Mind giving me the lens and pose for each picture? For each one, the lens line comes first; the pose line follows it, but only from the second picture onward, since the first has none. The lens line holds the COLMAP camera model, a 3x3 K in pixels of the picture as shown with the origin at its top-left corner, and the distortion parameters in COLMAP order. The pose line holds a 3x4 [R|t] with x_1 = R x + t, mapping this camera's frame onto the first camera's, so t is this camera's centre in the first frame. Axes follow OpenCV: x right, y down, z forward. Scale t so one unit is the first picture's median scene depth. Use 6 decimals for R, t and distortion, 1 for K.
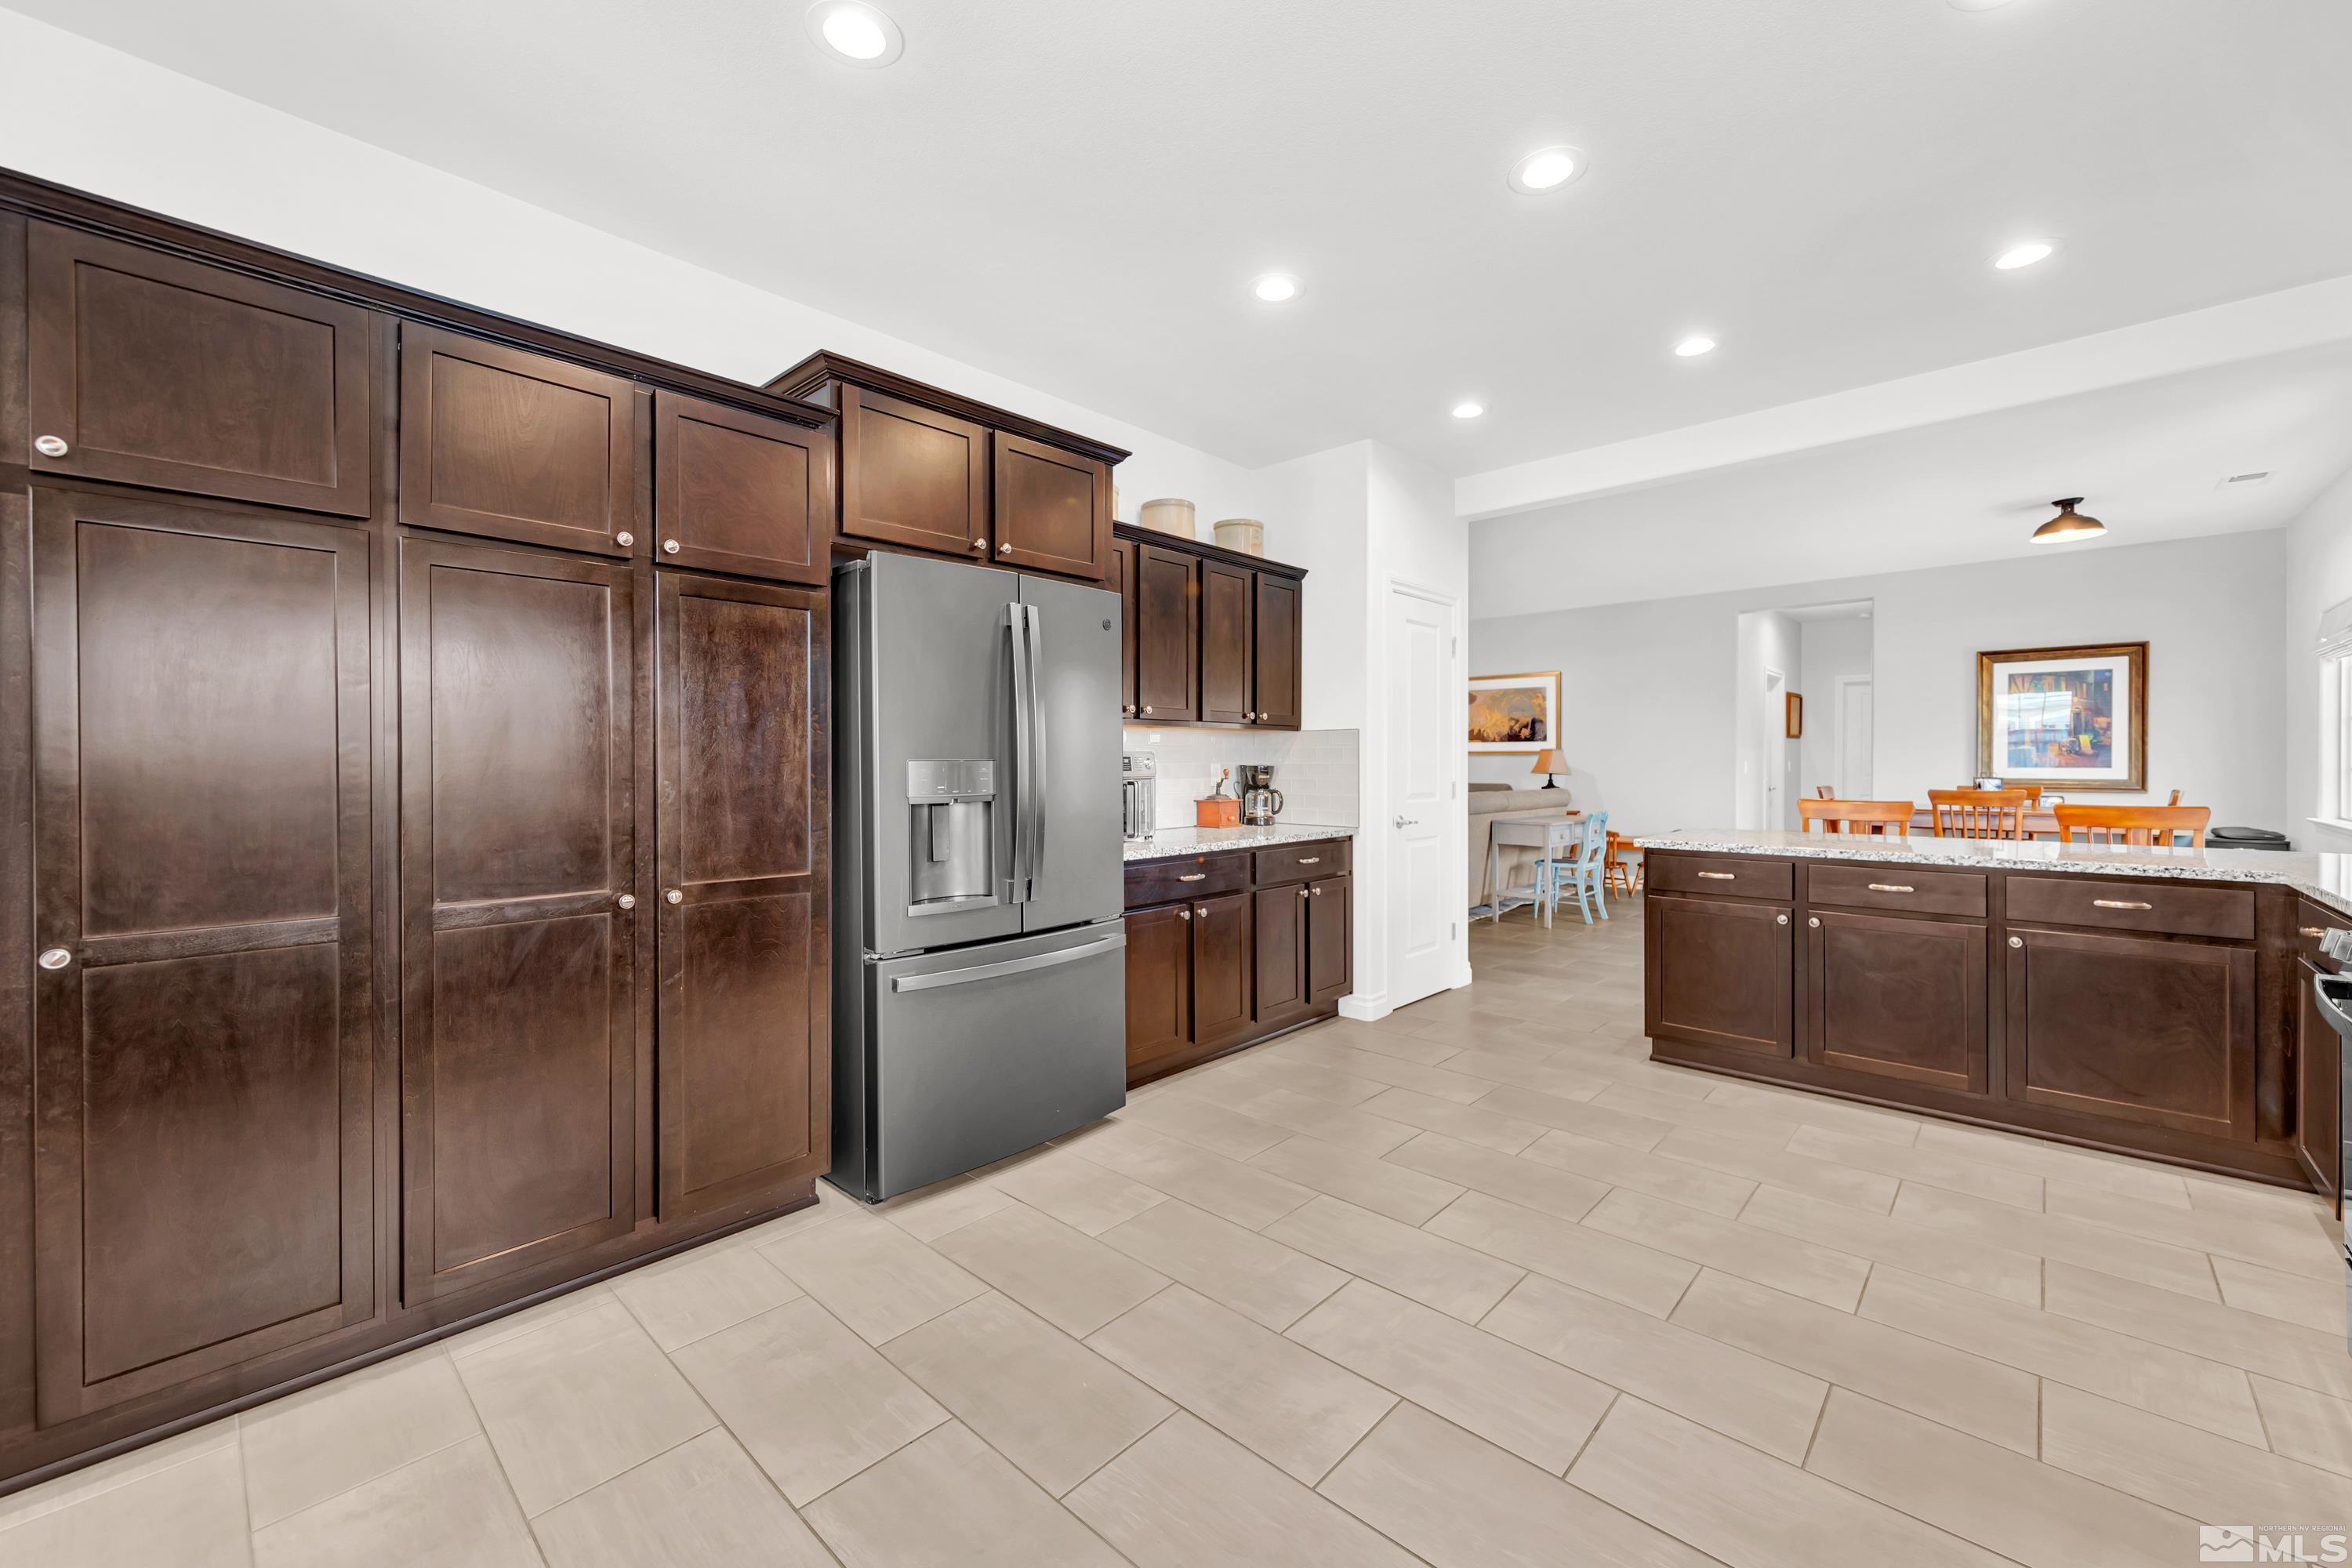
lens RADIAL K [[924.7, 0, 1180.5], [0, 924.7, 770.3], [0, 0, 1]] dist [0.000081, 0.000176]
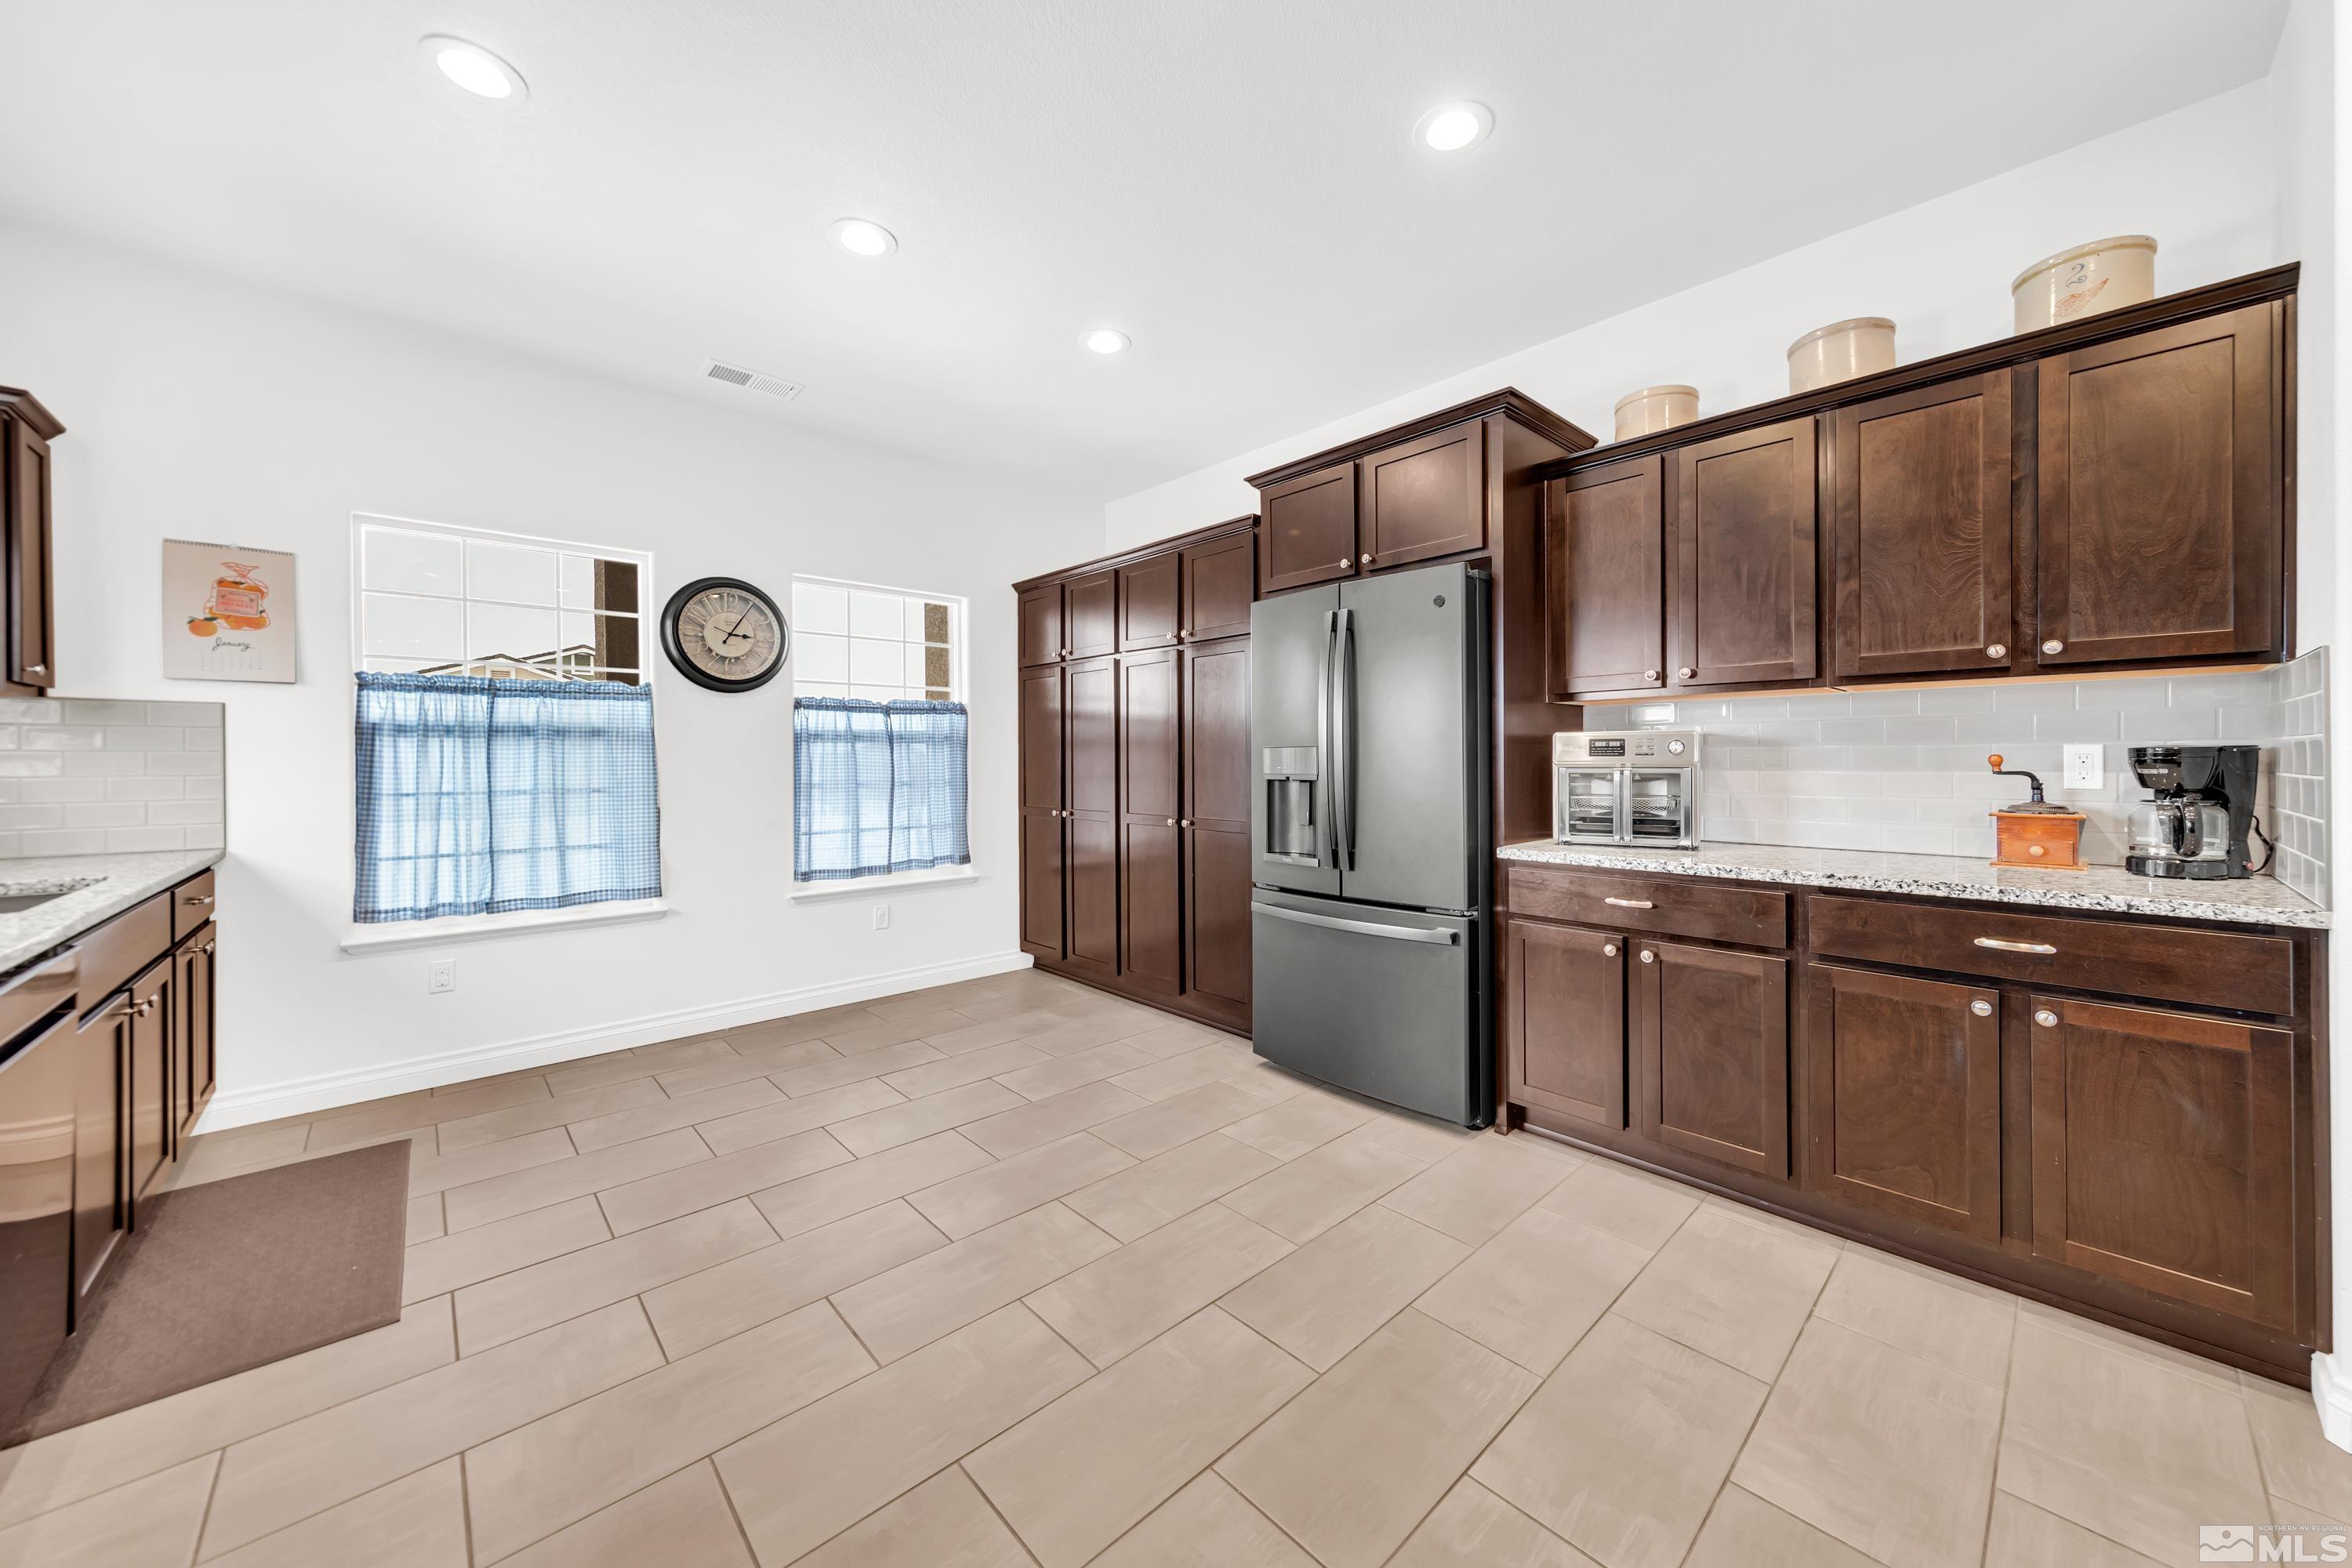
lens RADIAL K [[842.1, 0, 1221.6], [0, 842.1, 760.2], [0, 0, 1]] dist [-0.000441, -0.000232]
pose [[-0.056251, 0.003441, -0.998411, 0.859581], [-0.003227, 0.999988, 0.003628, 0.003444], [0.998411, 0.003426, -0.056240, 0.891237]]
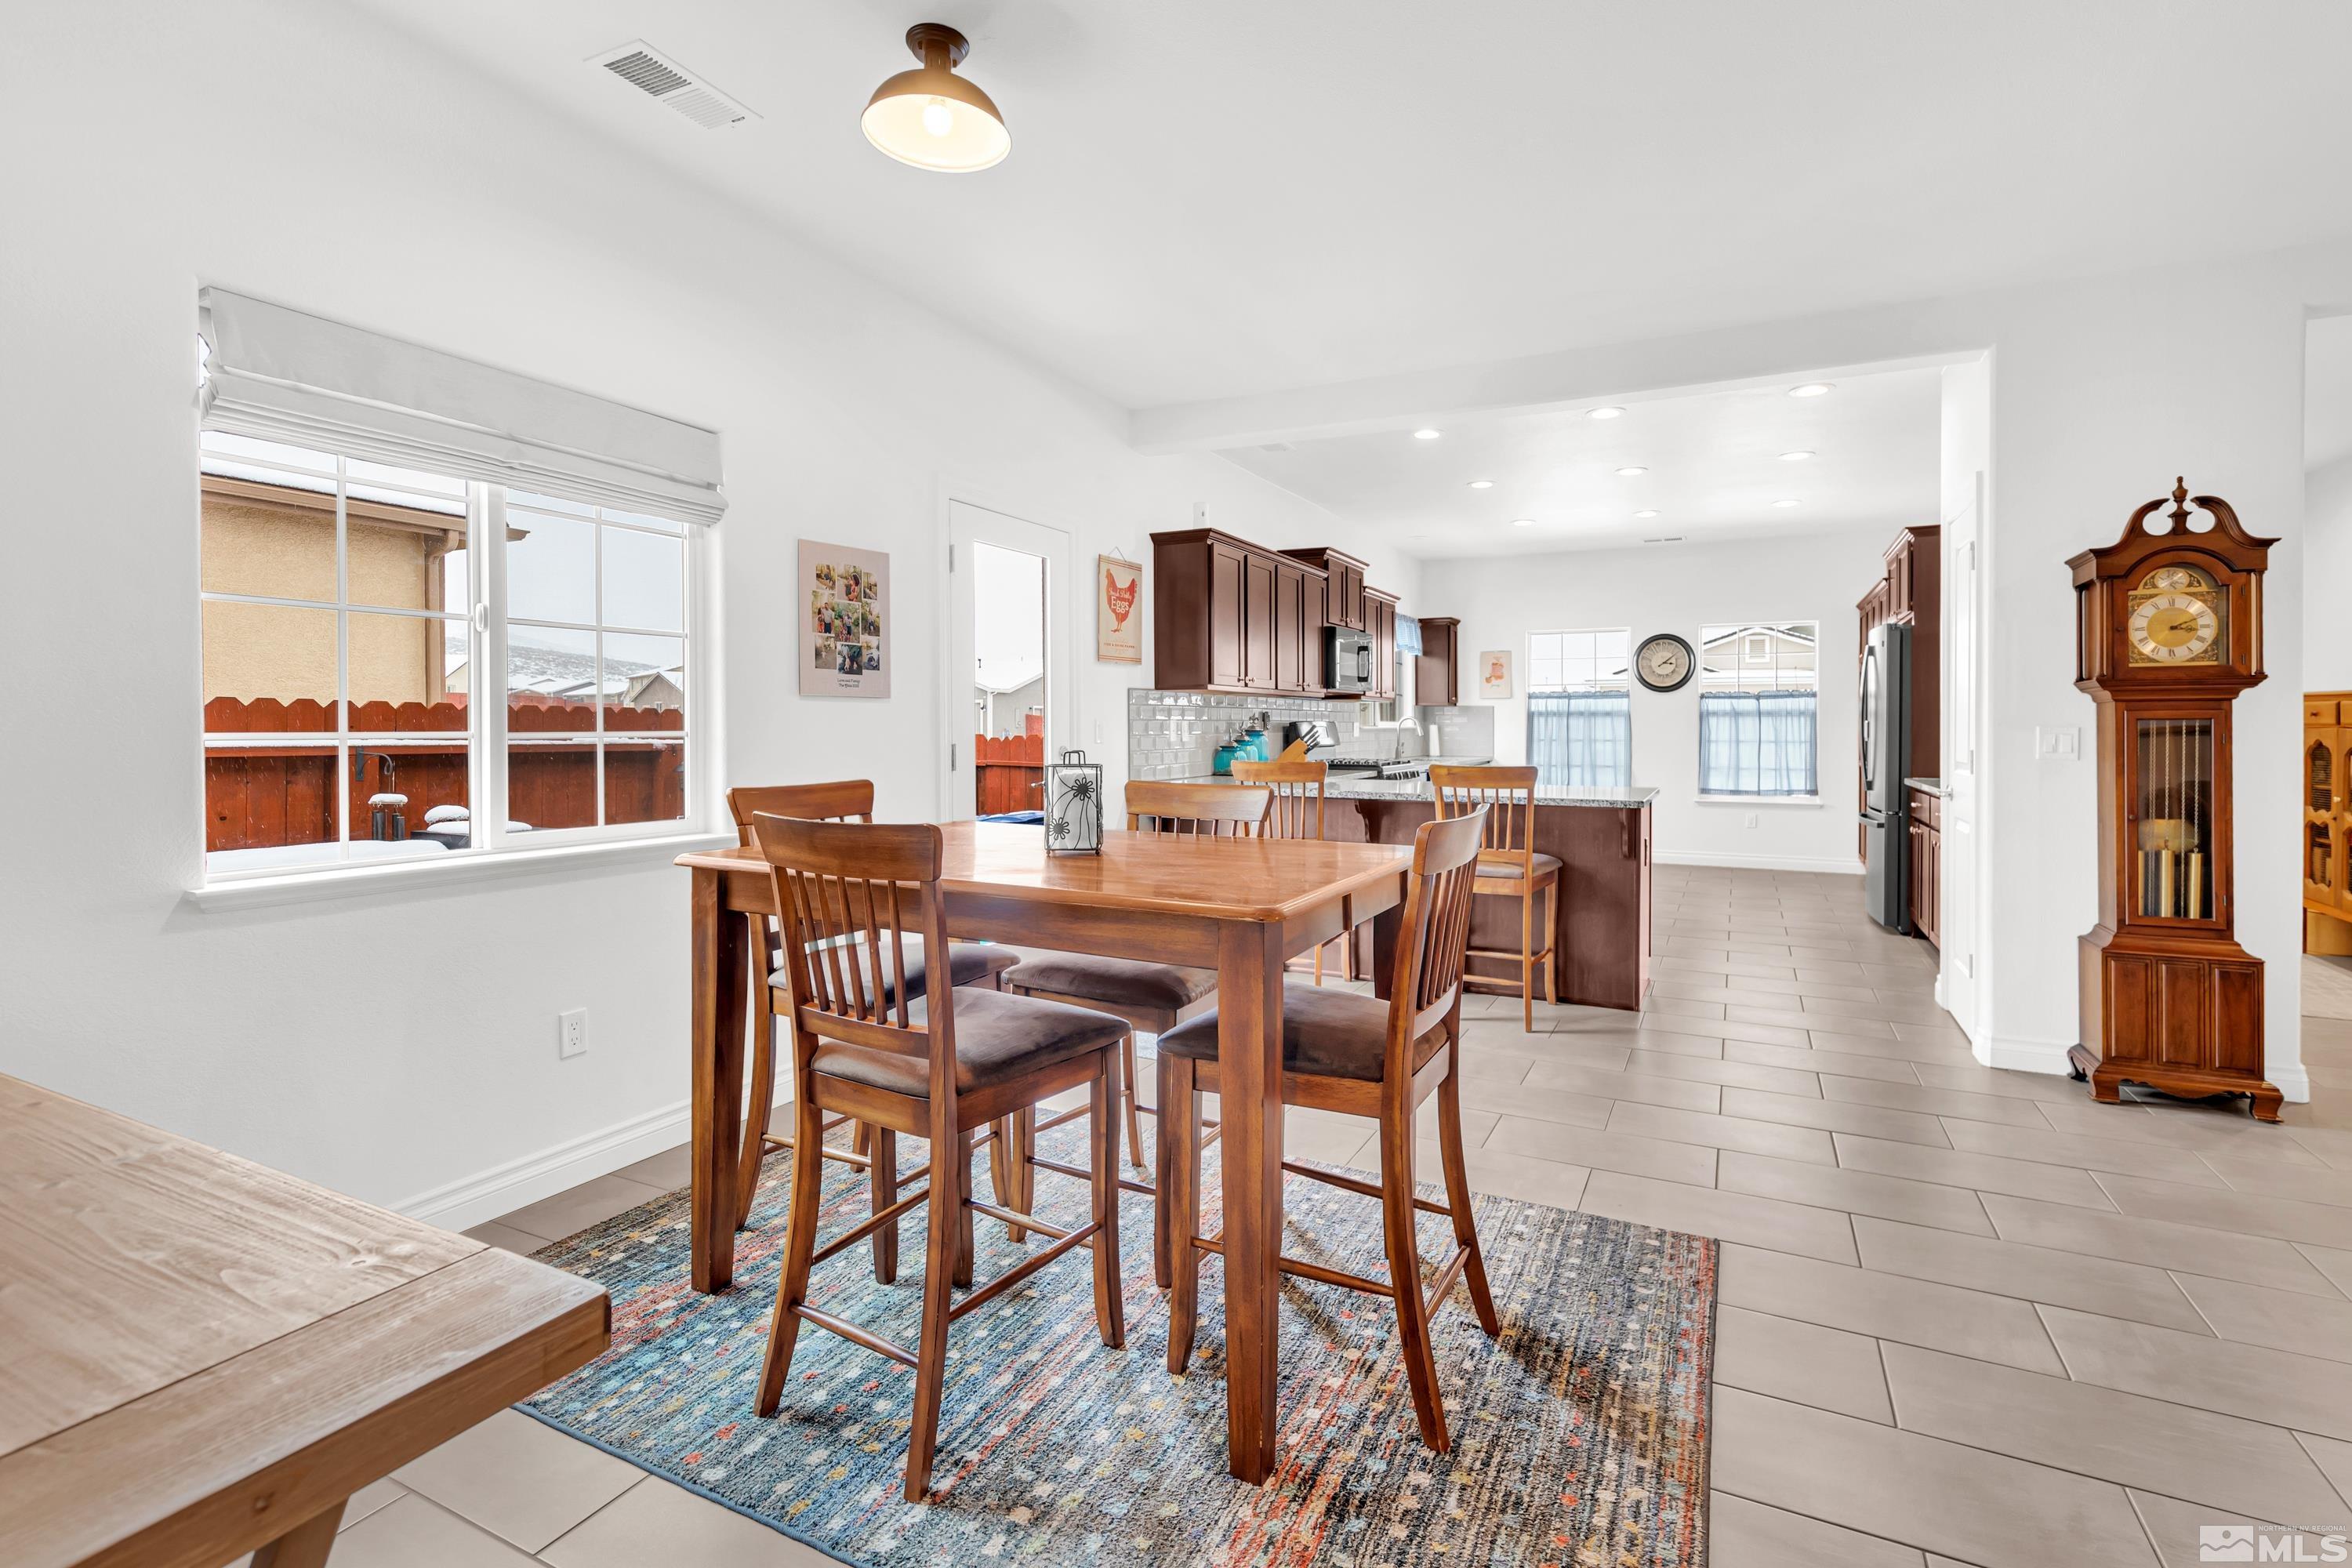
lens RADIAL K [[1089.4, 0, 1183.8], [0, 1089.4, 731.2], [0, 0, 1]] dist [0.000450, 0.000049]
pose [[-0.962513, 0.002924, -0.271220, 1.901517], [-0.000993, 0.999897, 0.014305, -0.022197], [0.271234, 0.014038, -0.962411, 2.846734]]
